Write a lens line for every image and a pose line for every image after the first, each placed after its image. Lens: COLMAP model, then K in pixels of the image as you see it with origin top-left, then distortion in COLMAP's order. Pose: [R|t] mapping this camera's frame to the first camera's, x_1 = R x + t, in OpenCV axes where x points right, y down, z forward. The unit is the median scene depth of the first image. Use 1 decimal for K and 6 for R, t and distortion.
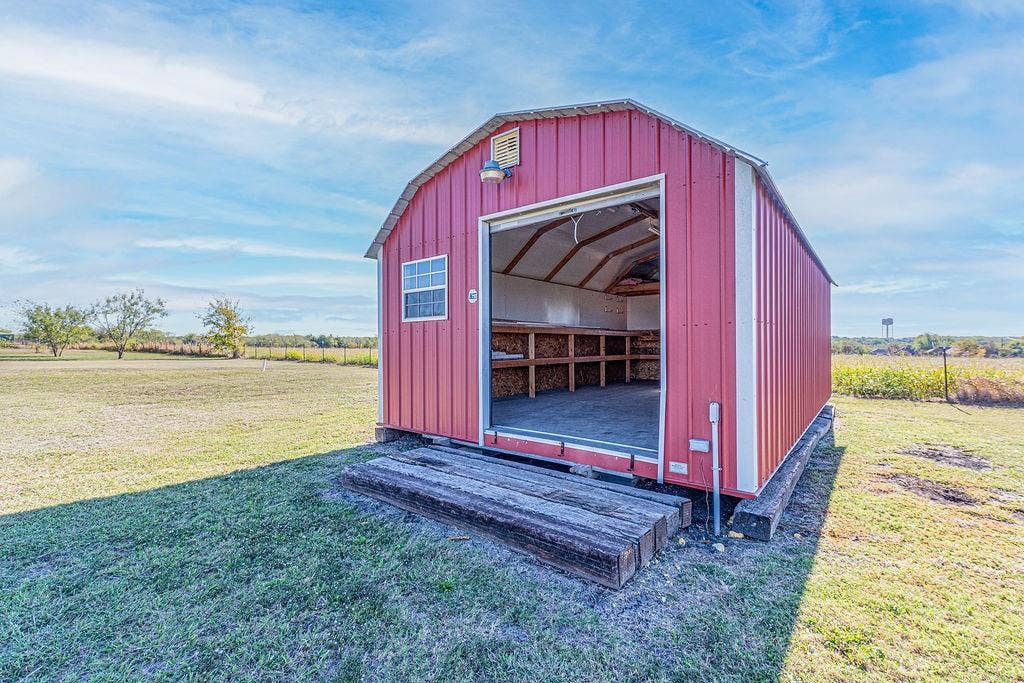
lens RADIAL K [[454.2, 0, 512.0], [0, 454.2, 341.5], [0, 0, 1]] dist [-0.000668, 0.000015]
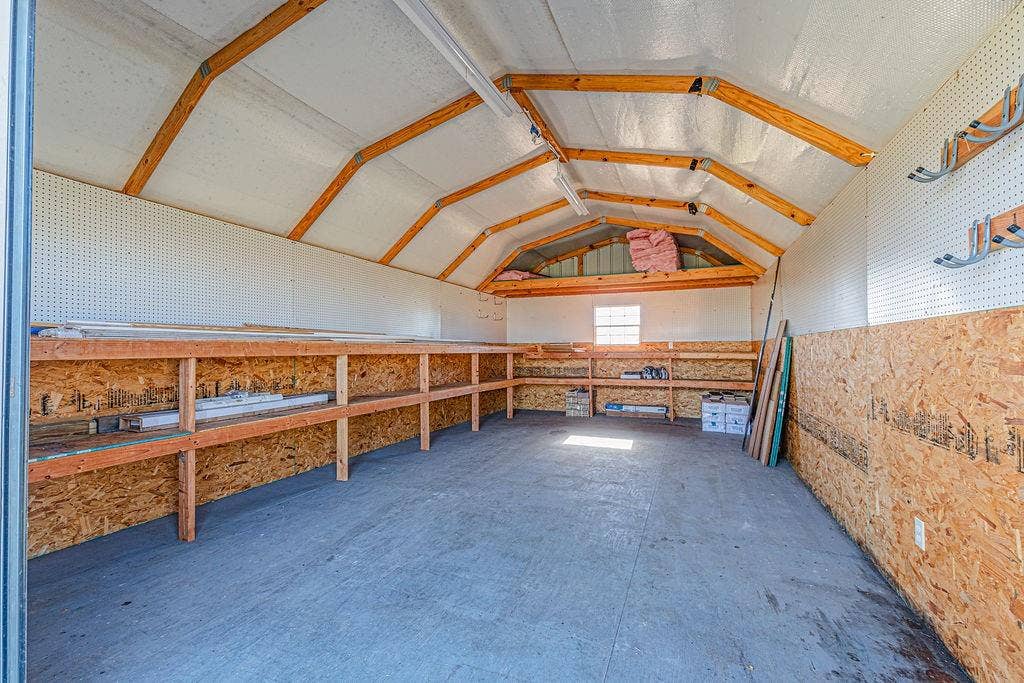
lens RADIAL K [[454.2, 0, 512.0], [0, 454.2, 341.5], [0, 0, 1]] dist [-0.000668, 0.000015]
pose [[0.959028, 0.007033, 0.283224, 0.067251], [-0.002609, 0.999869, -0.015994, -0.021144], [-0.283300, 0.014600, 0.958920, 0.370604]]
